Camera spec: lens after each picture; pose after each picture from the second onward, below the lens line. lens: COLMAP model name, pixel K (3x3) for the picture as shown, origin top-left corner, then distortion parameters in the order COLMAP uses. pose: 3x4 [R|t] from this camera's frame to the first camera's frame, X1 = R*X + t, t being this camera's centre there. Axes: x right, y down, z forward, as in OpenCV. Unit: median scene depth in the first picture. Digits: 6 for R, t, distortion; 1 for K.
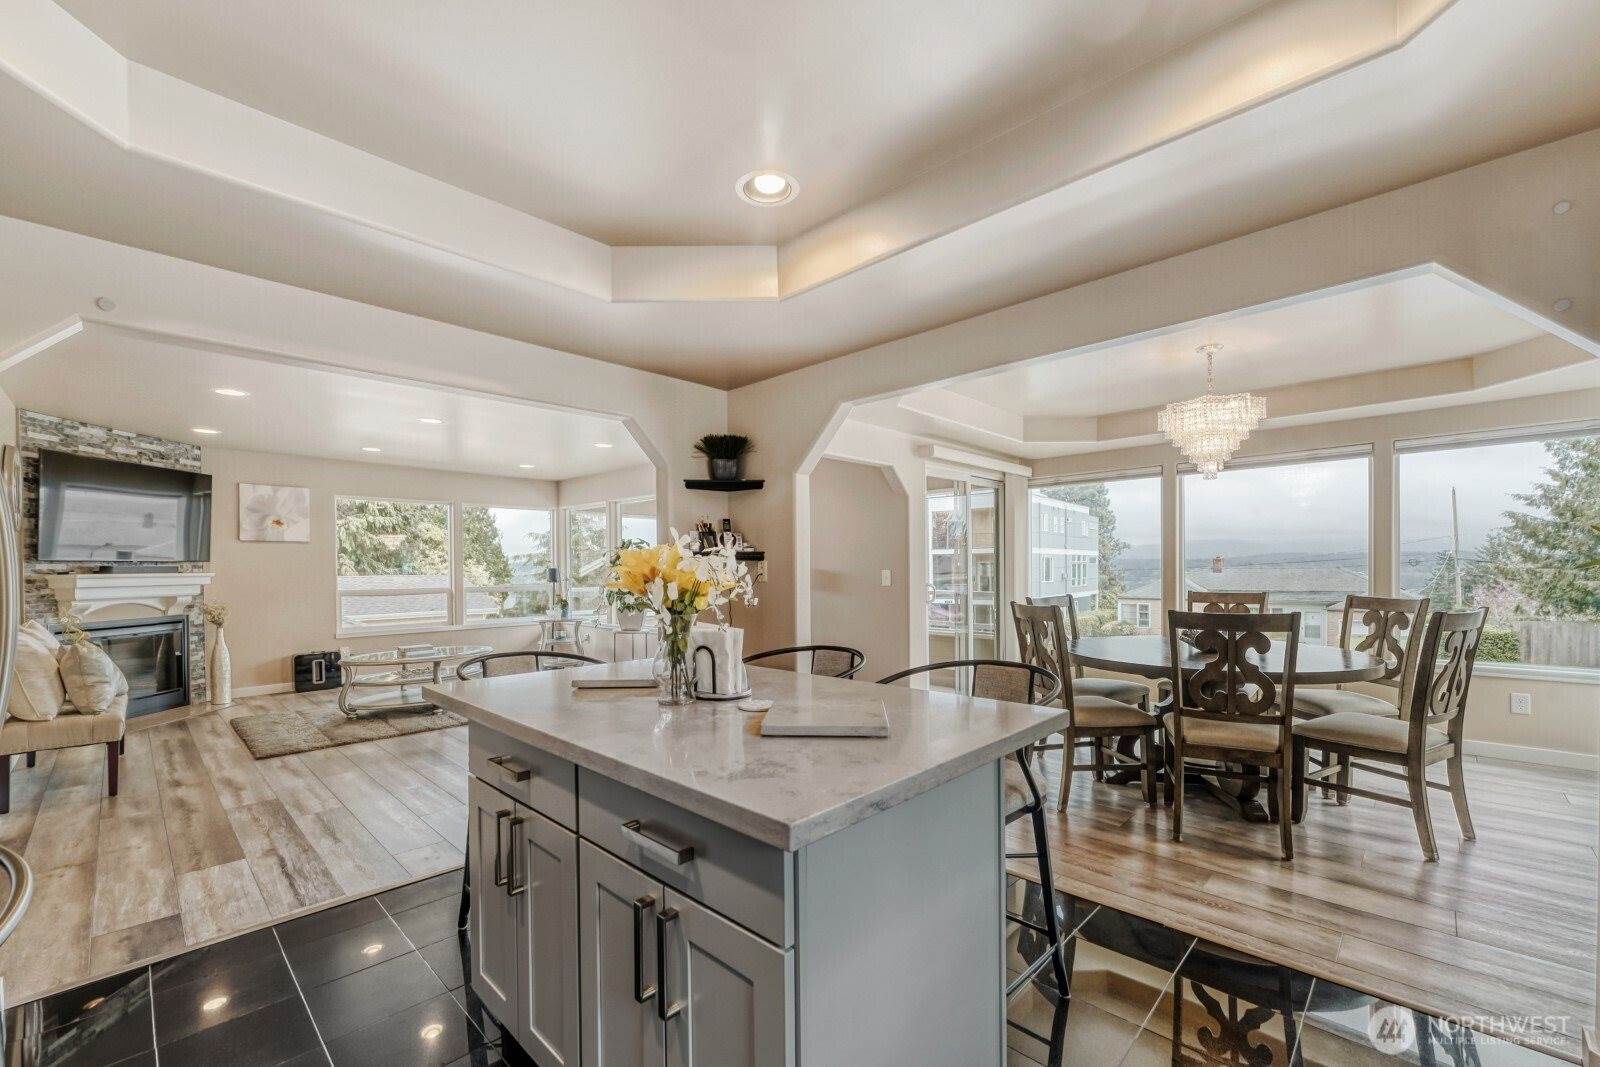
lens RADIAL K [[656.4, 0, 799.2], [0, 656.4, 574.2], [0, 0, 1]] dist [0.001292, 0.000339]
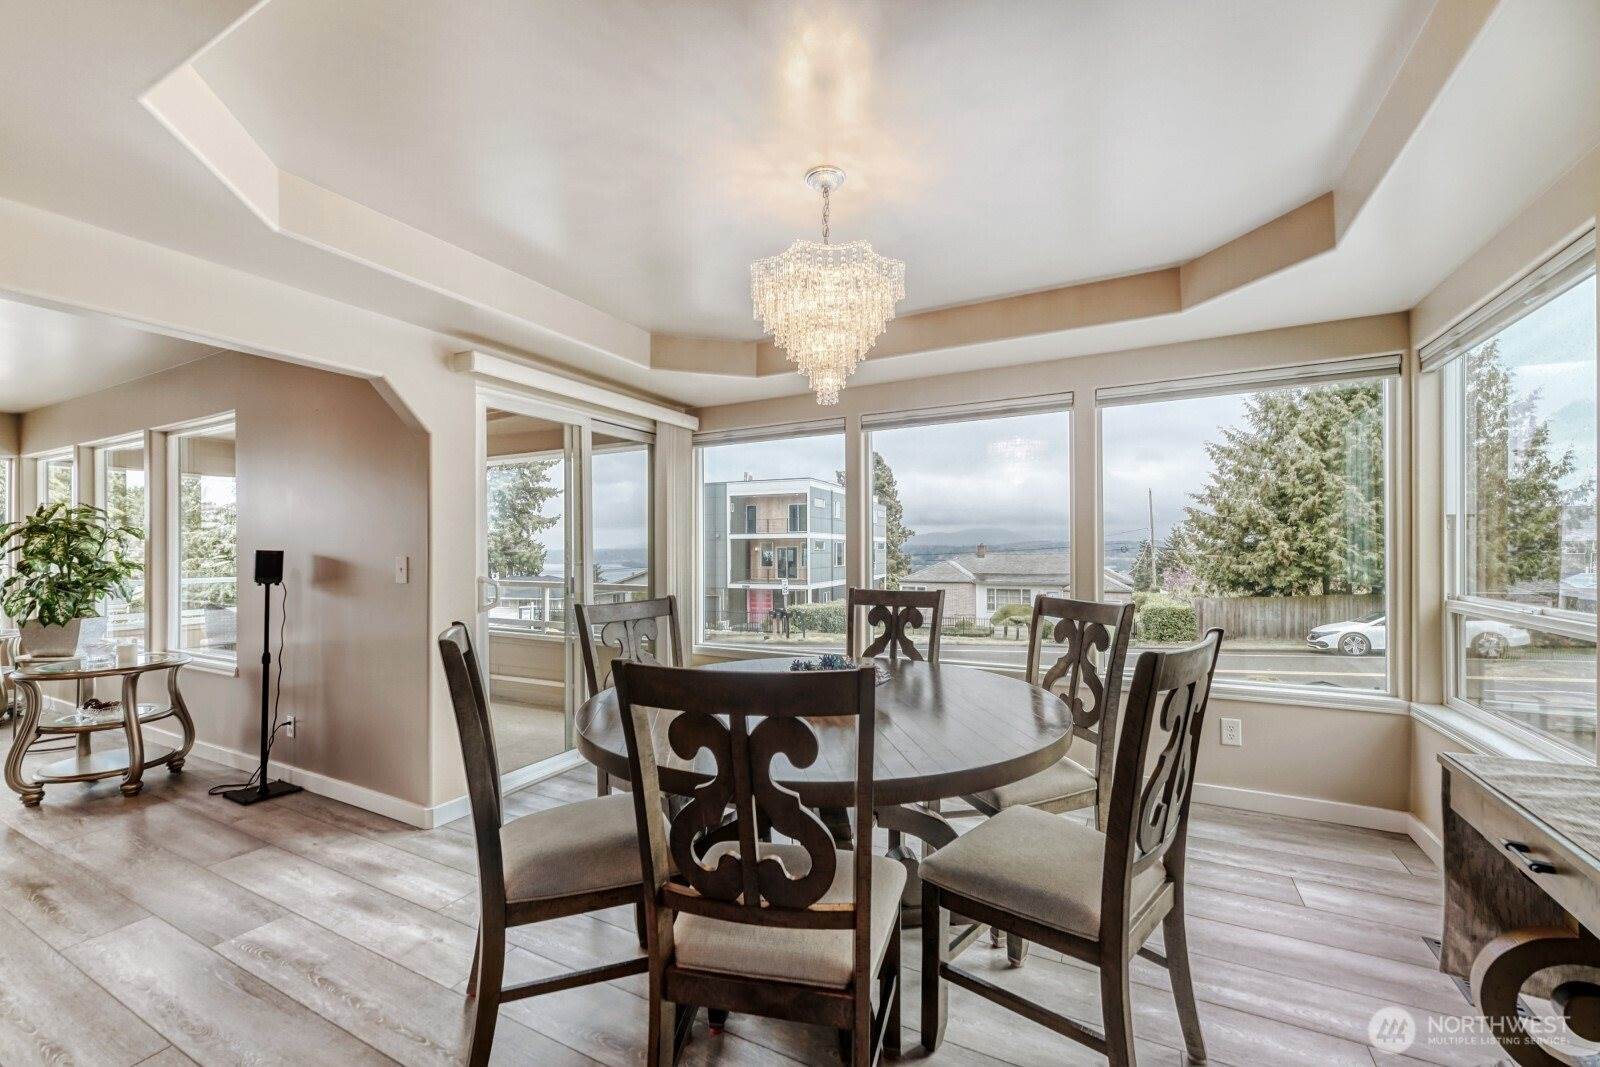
lens RADIAL K [[643.8, 0, 805.3], [0, 643.8, 547.8], [0, 0, 1]] dist [-0.000770, 0.000183]
pose [[0.957895, 0.005378, 0.287068, 0.331733], [-0.000525, 0.999856, -0.016979, -0.004908], [-0.287118, 0.016114, 0.957760, 0.345241]]
